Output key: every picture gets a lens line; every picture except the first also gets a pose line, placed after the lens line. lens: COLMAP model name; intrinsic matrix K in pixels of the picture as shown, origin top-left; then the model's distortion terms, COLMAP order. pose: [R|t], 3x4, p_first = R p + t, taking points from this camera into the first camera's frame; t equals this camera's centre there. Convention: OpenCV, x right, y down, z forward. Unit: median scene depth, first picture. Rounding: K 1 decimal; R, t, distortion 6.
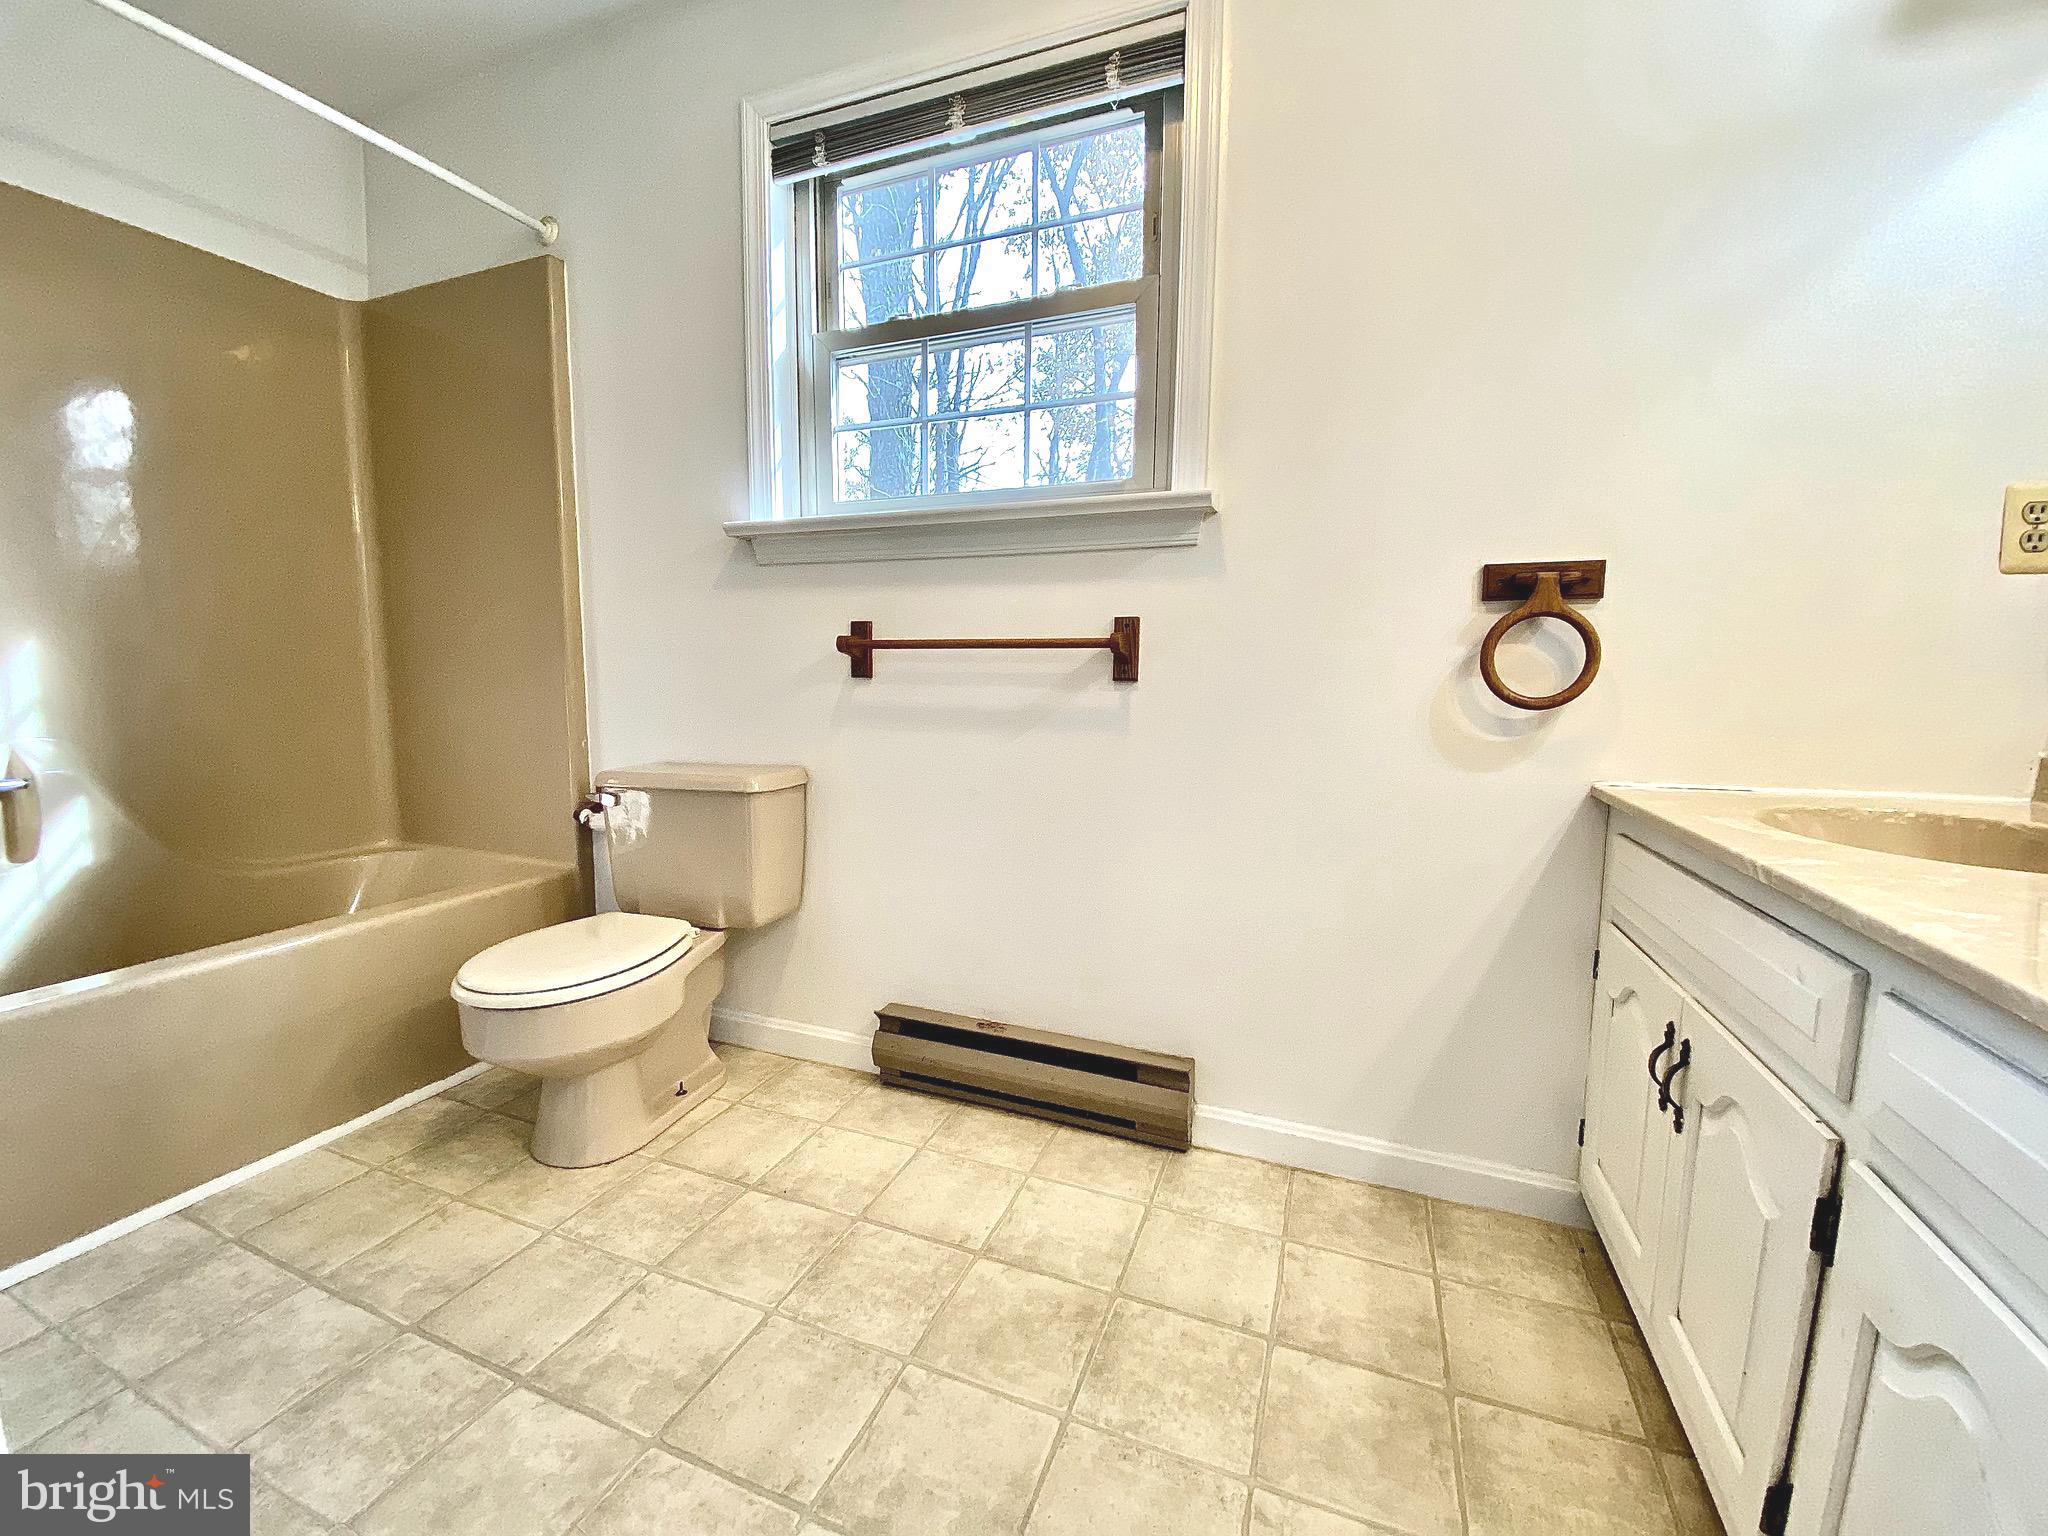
lens RADIAL K [[832.4, 0, 1022.6], [0, 832.4, 763.0], [0, 0, 1]] dist [0.004086, -0.002854]
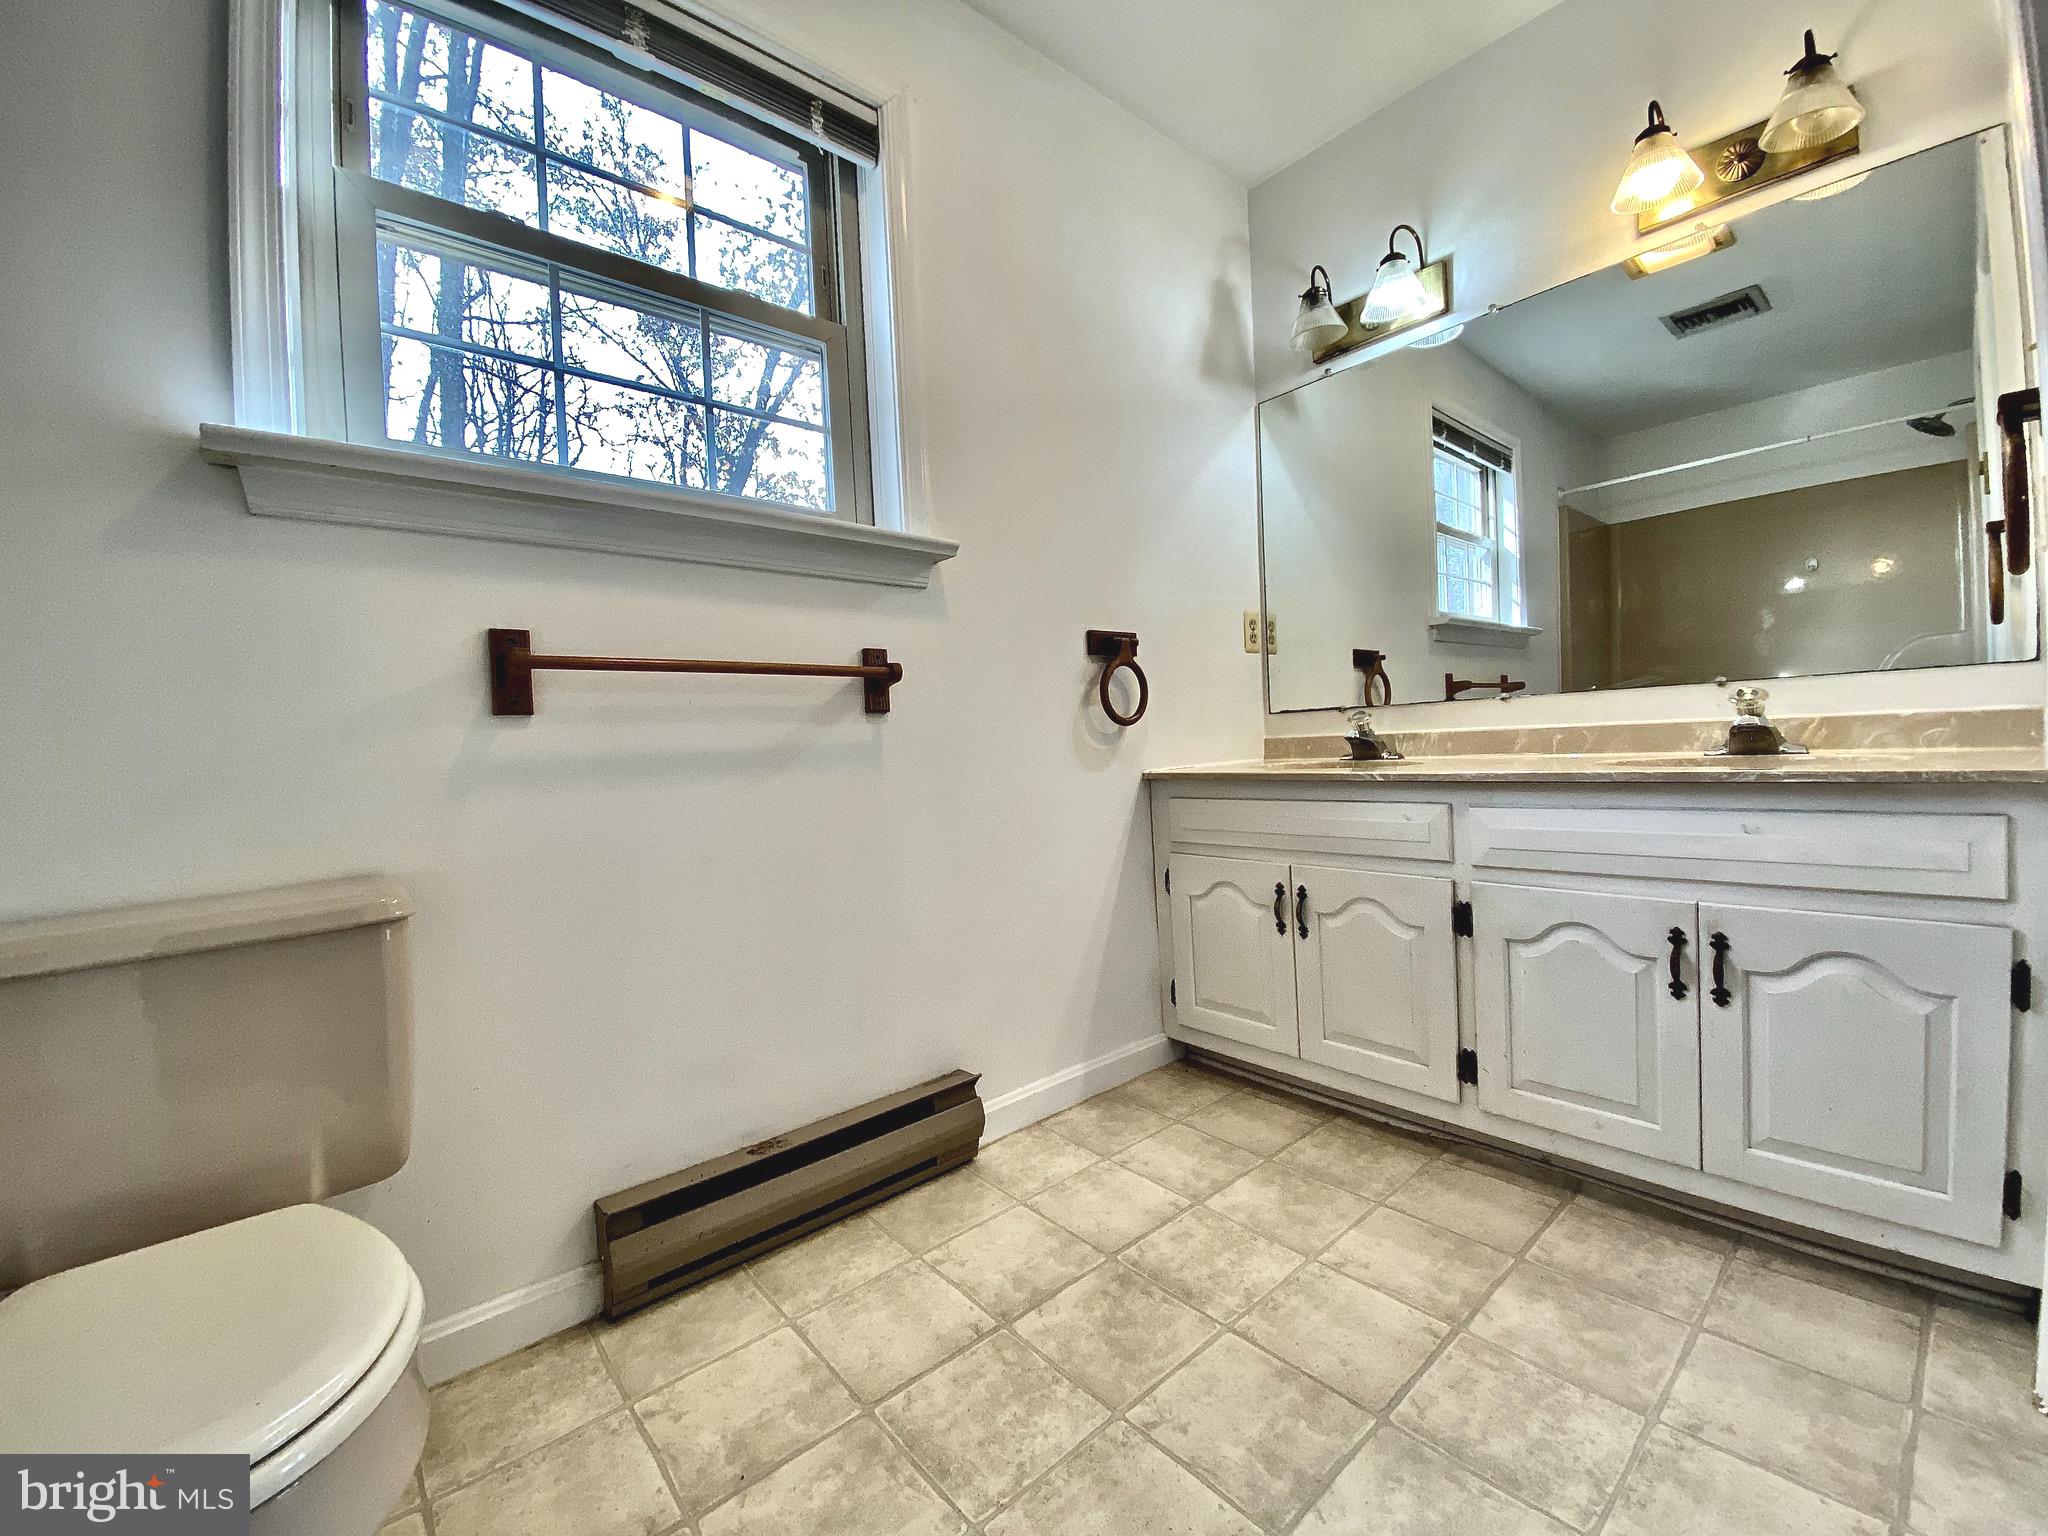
lens RADIAL K [[832.4, 0, 1025.2], [0, 832.4, 758.8], [0, 0, 1]] dist [0.004086, -0.002854]
pose [[0.462255, -0.045490, 0.885579, -0.694378], [0.144807, 0.989150, -0.024776, 0.006346], [-0.874843, 0.139691, 0.463827, 0.404449]]
